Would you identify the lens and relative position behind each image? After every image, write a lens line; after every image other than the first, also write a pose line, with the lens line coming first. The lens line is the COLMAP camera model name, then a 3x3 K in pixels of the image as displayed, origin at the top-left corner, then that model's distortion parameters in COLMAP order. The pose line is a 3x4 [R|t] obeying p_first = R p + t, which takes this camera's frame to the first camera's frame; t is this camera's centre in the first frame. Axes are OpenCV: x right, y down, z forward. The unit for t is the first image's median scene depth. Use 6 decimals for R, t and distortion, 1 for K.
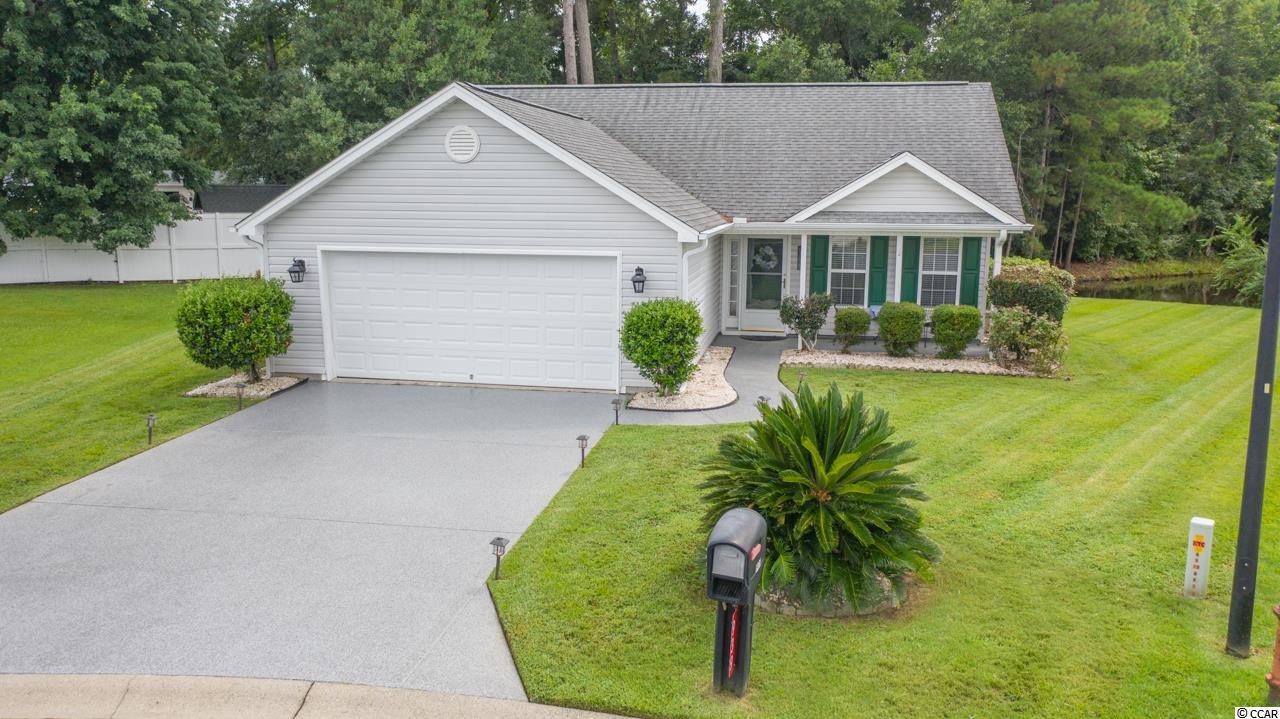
lens RADIAL K [[1010.7, 0, 641.6], [0, 1010.7, 363.3], [0, 0, 1]] dist [-0.027946, 0.025716]
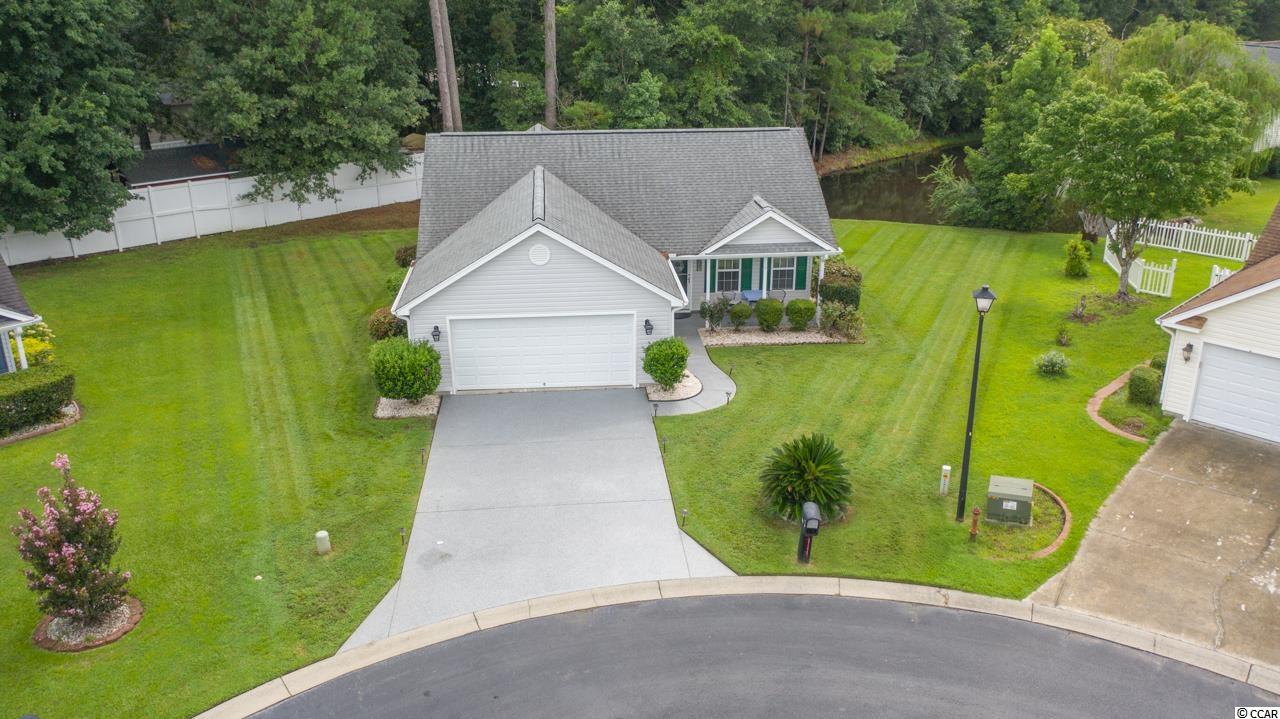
lens RADIAL K [[1010.7, 0, 643.5], [0, 1010.7, 362.4], [0, 0, 1]] dist [-0.027946, 0.025716]
pose [[0.964268, -0.101414, 0.244749, -0.354159], [0.053688, 0.979466, 0.194328, -0.288523], [-0.259430, -0.174244, 0.949913, -0.537219]]
